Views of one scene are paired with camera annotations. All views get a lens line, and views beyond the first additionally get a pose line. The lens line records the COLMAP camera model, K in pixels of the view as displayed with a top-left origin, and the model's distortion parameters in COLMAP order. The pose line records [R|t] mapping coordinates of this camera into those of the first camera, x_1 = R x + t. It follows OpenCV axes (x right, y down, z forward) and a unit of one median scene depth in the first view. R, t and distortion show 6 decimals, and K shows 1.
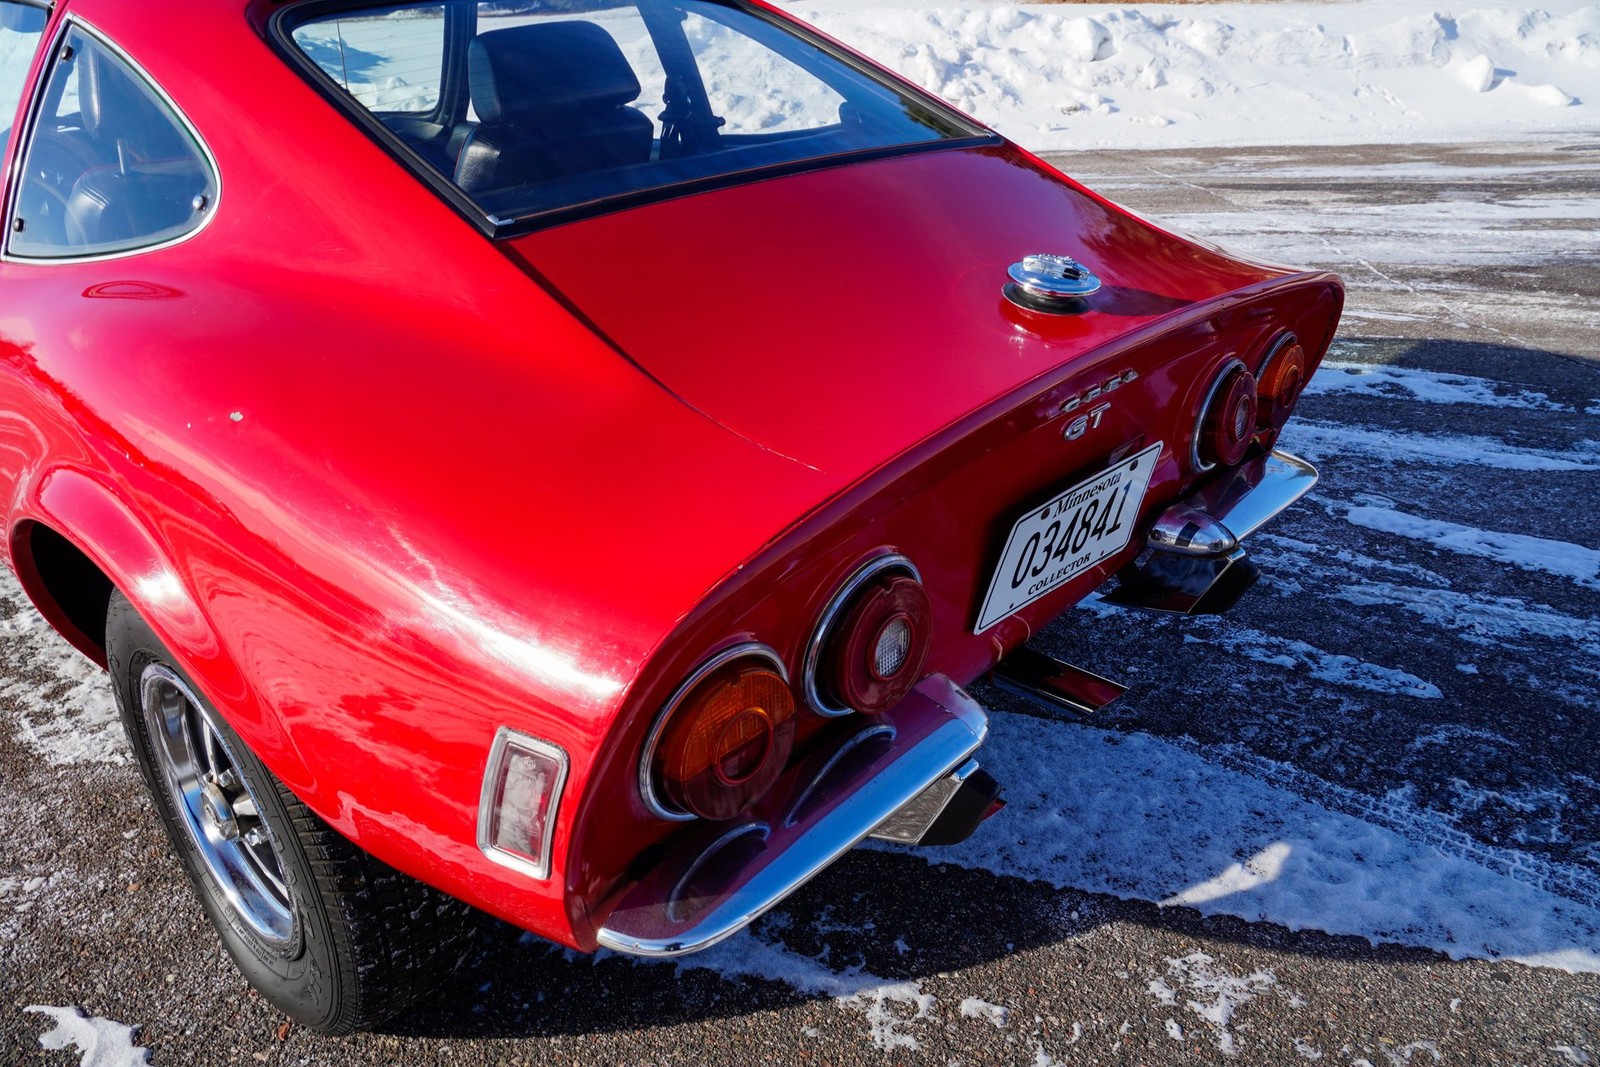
lens RADIAL K [[1191.9, 0, 806.5], [0, 1191.9, 521.0], [0, 0, 1]] dist [-0.134970, 0.095768]
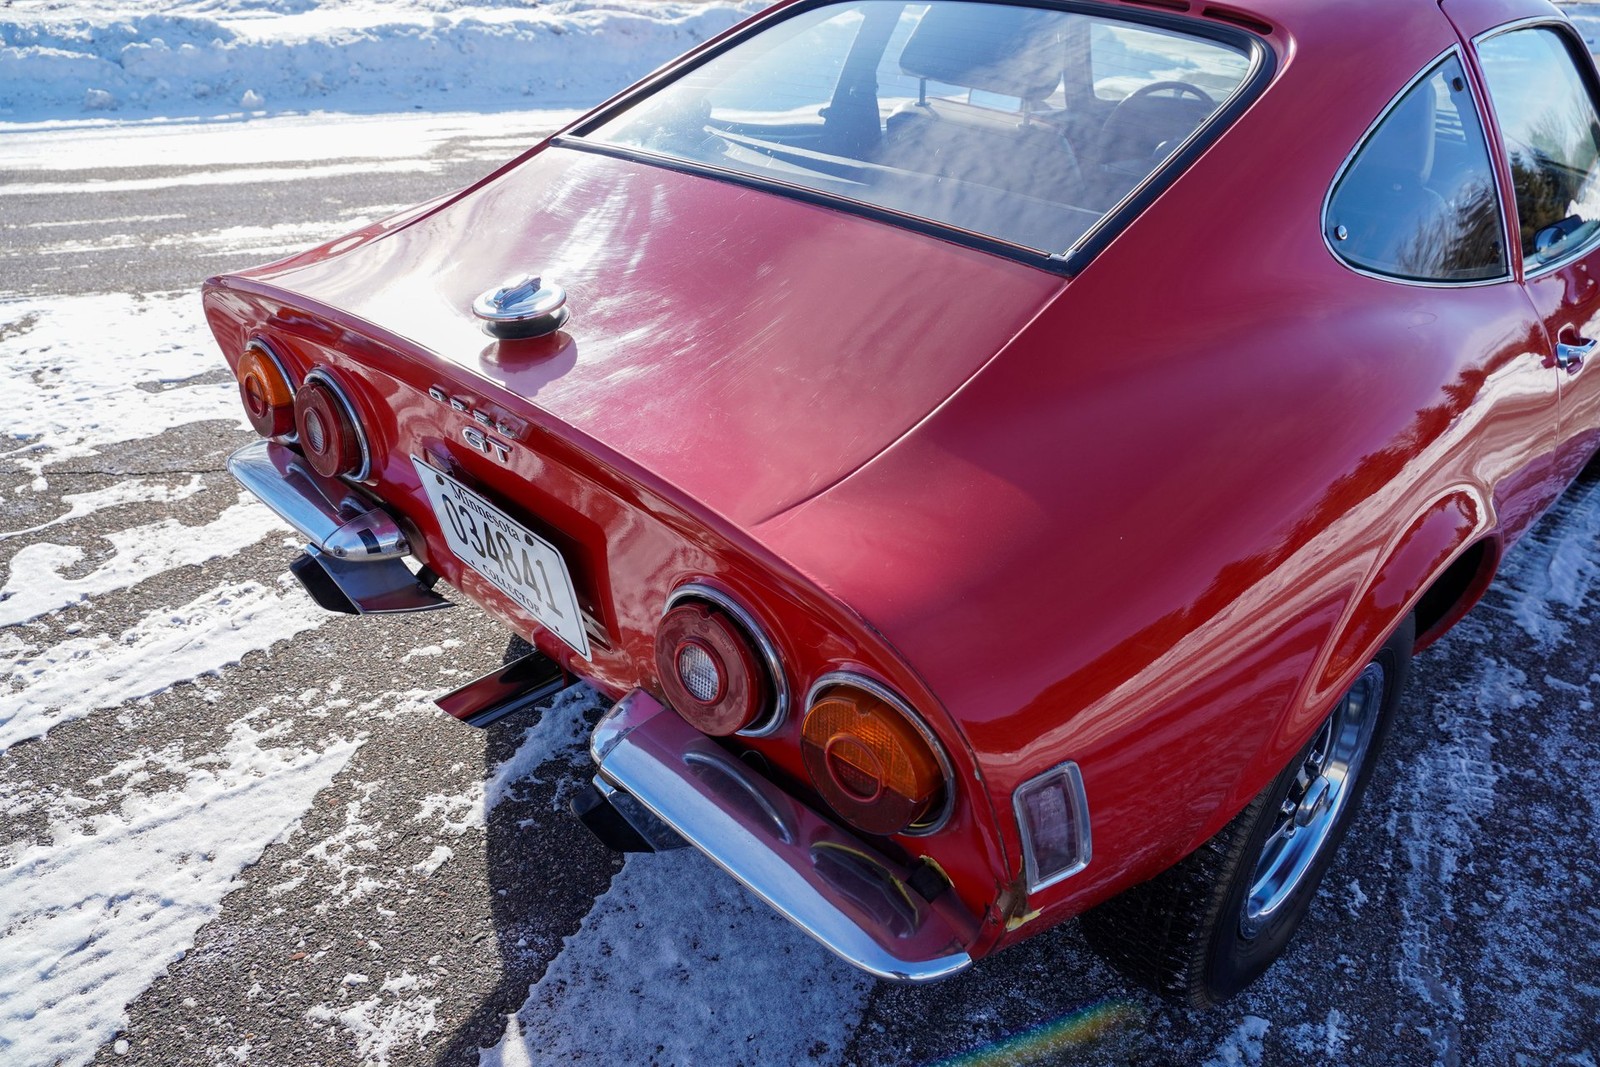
lens RADIAL K [[1191.9, 0, 804.9], [0, 1191.9, 521.8], [0, 0, 1]] dist [-0.134970, 0.095768]
pose [[-0.030877, 0.465359, -0.884584, 0.983982], [-0.462096, 0.778101, 0.425471, -0.500518], [0.886292, 0.421900, 0.191015, 0.921996]]
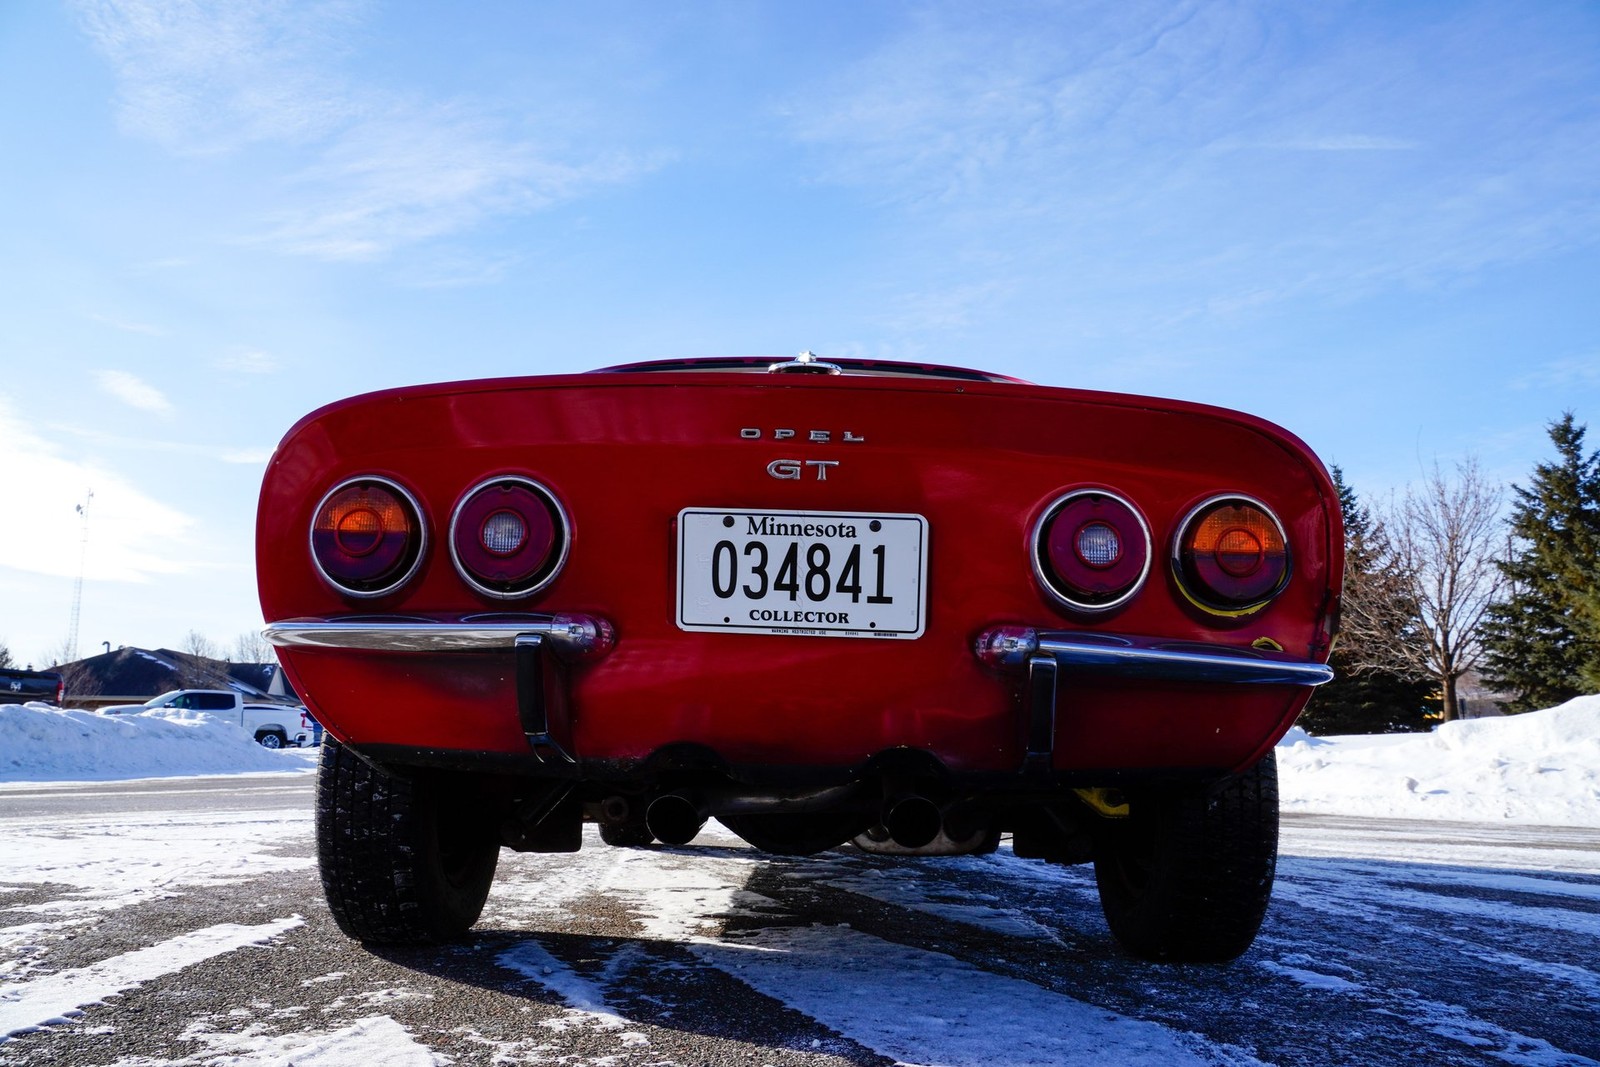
lens RADIAL K [[1191.9, 0, 803.2], [0, 1191.9, 526.8], [0, 0, 1]] dist [-0.134970, 0.095768]
pose [[0.665569, -0.106200, -0.738742, 0.961194], [-0.344074, 0.834700, -0.429987, 0.413960], [0.662293, 0.540368, 0.519009, 0.347854]]
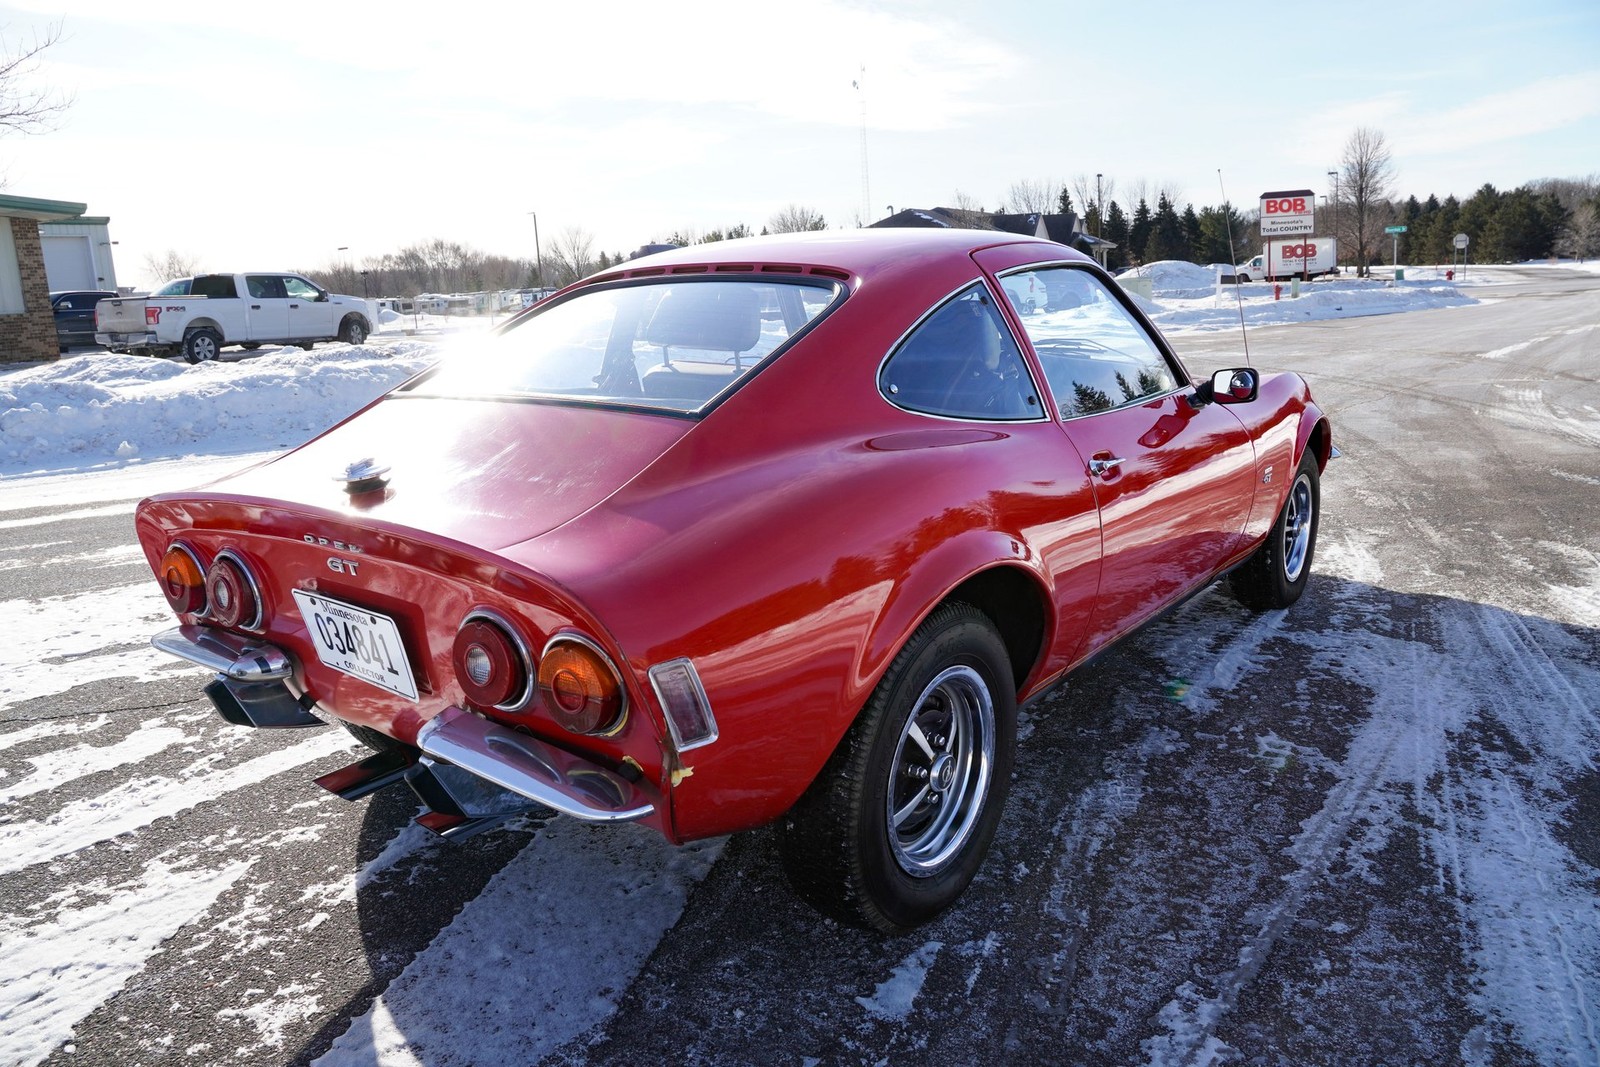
lens RADIAL K [[1191.9, 0, 804.9], [0, 1191.9, 524.3], [0, 0, 1]] dist [-0.134970, 0.095768]
pose [[0.100029, 0.217663, -0.970885, 1.509954], [-0.398399, 0.902904, 0.161376, -0.528383], [0.911741, 0.370657, 0.177034, 1.077641]]
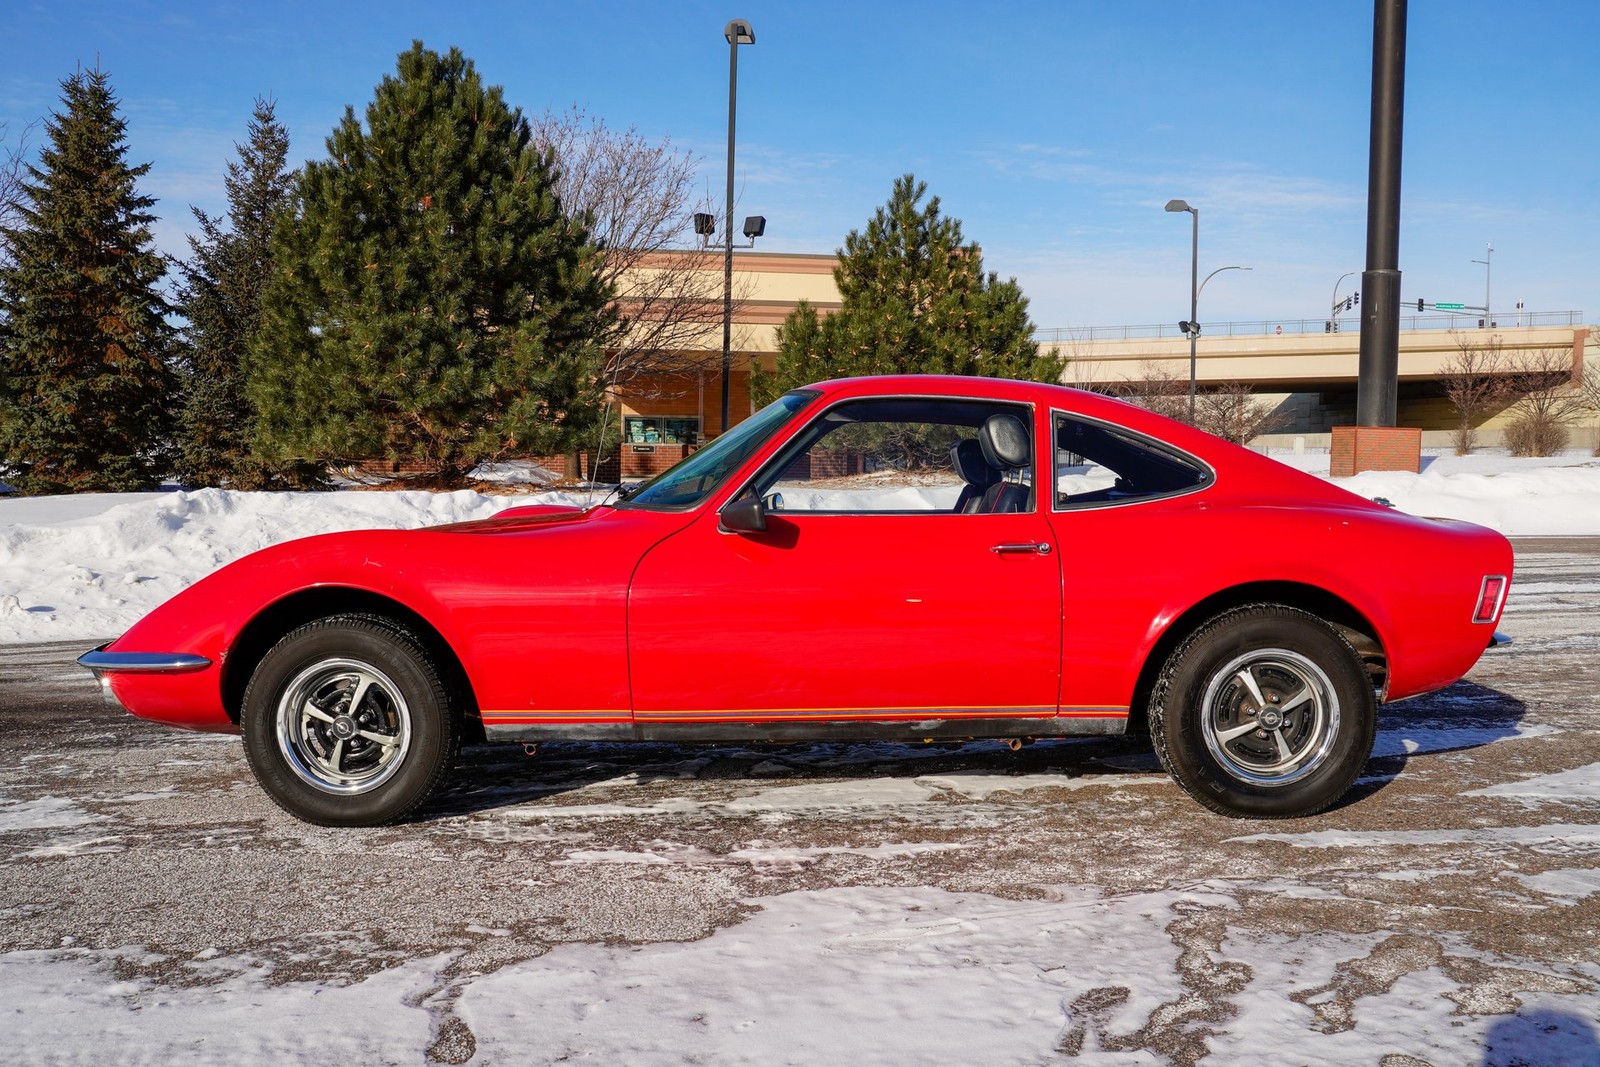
lens RADIAL K [[1290.5, 0, 802.2], [0, 1290.5, 539.1], [0, 0, 1]] dist [-0.000444, 0.011408]
pose [[0.754758, -0.009947, 0.655928, -2.588840], [0.268353, 0.917078, -0.294880, 0.398410], [-0.598604, 0.398583, 0.694842, -0.325269]]
